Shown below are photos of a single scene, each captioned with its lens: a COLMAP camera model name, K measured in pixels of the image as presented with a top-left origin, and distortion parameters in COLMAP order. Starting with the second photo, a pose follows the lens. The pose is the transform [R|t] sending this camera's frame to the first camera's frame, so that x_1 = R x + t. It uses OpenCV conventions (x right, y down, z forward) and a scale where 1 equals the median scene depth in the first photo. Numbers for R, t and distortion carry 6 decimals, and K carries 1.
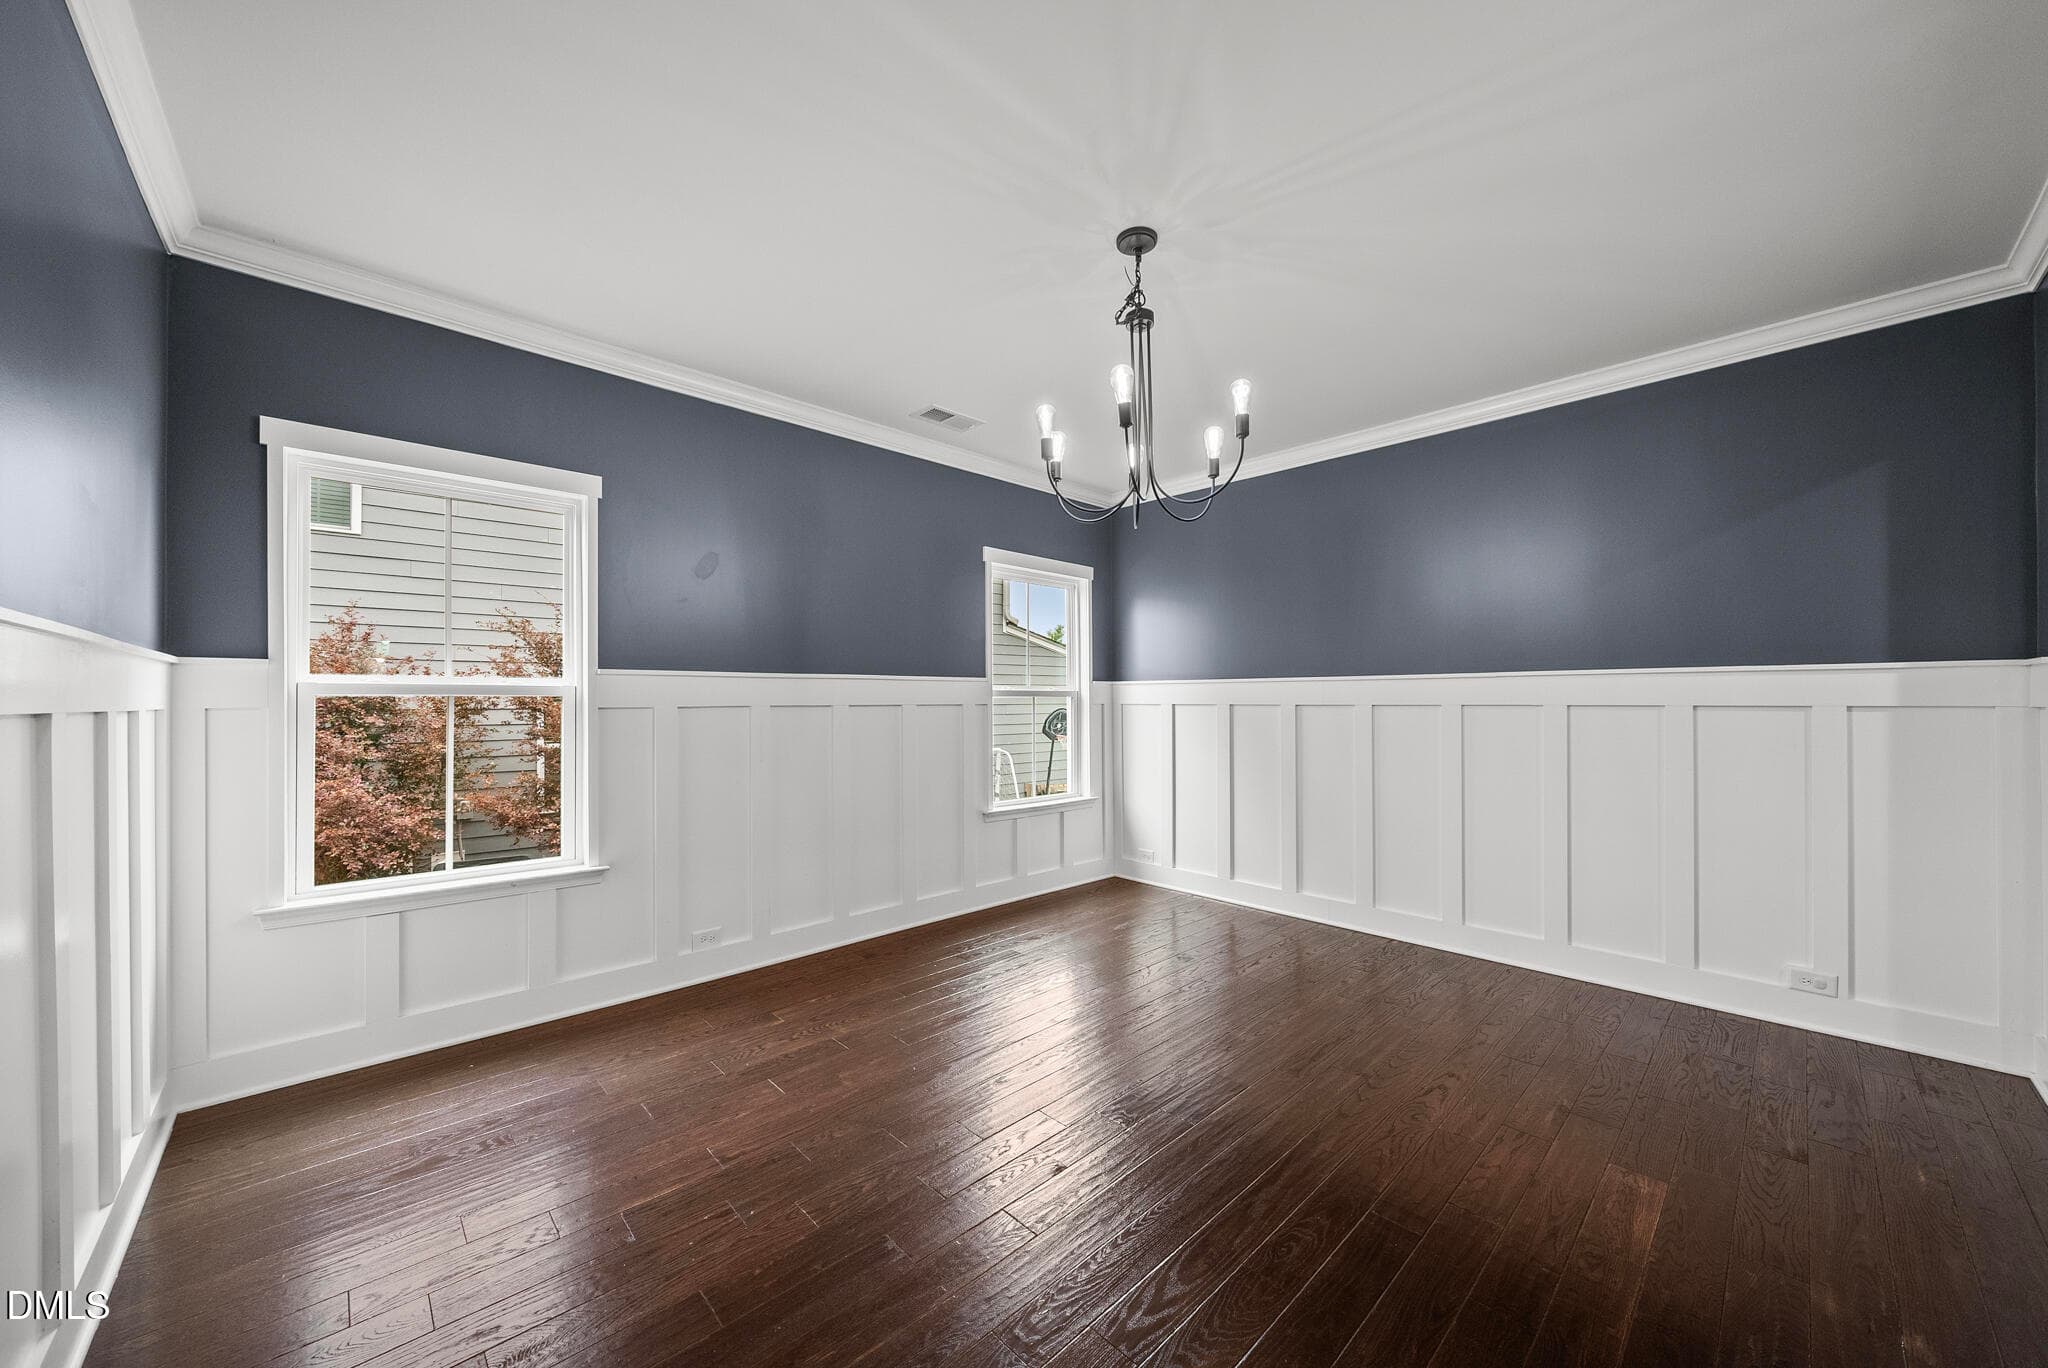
lens RADIAL K [[728.1, 0, 1038.9], [0, 728.1, 682.4], [0, 0, 1]] dist [0.001508, 0.000120]
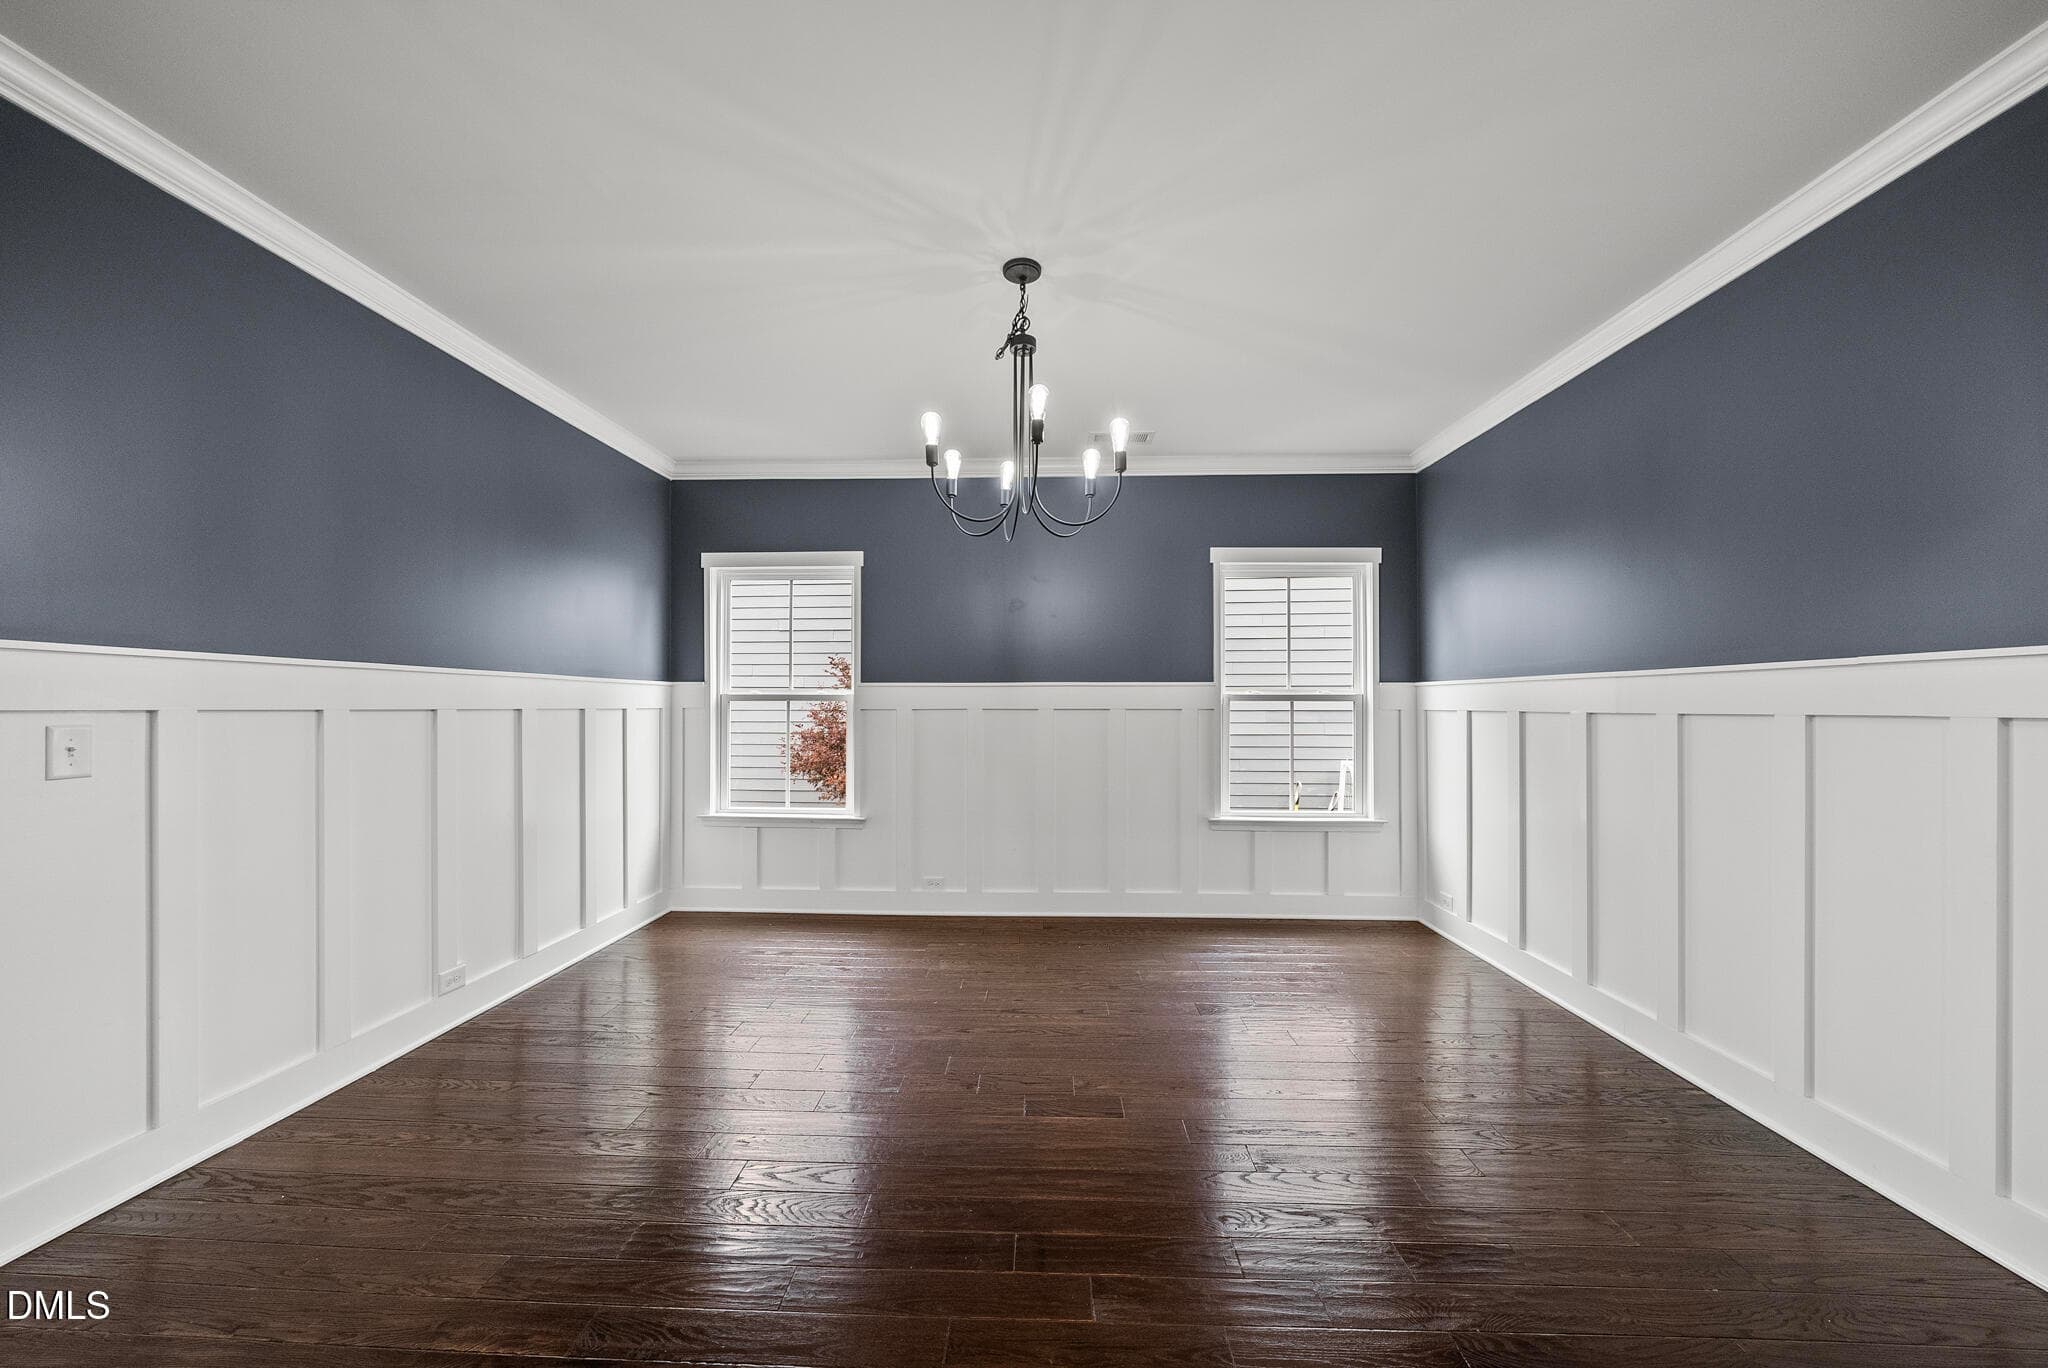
lens RADIAL K [[728.1, 0, 1014.5], [0, 728.1, 683.8], [0, 0, 1]] dist [0.001508, 0.000120]
pose [[0.705439, -0.018175, -0.708538, 0.431130], [0.014530, 0.999832, -0.011181, 0.003359], [0.708622, -0.002408, 0.705584, 0.122123]]
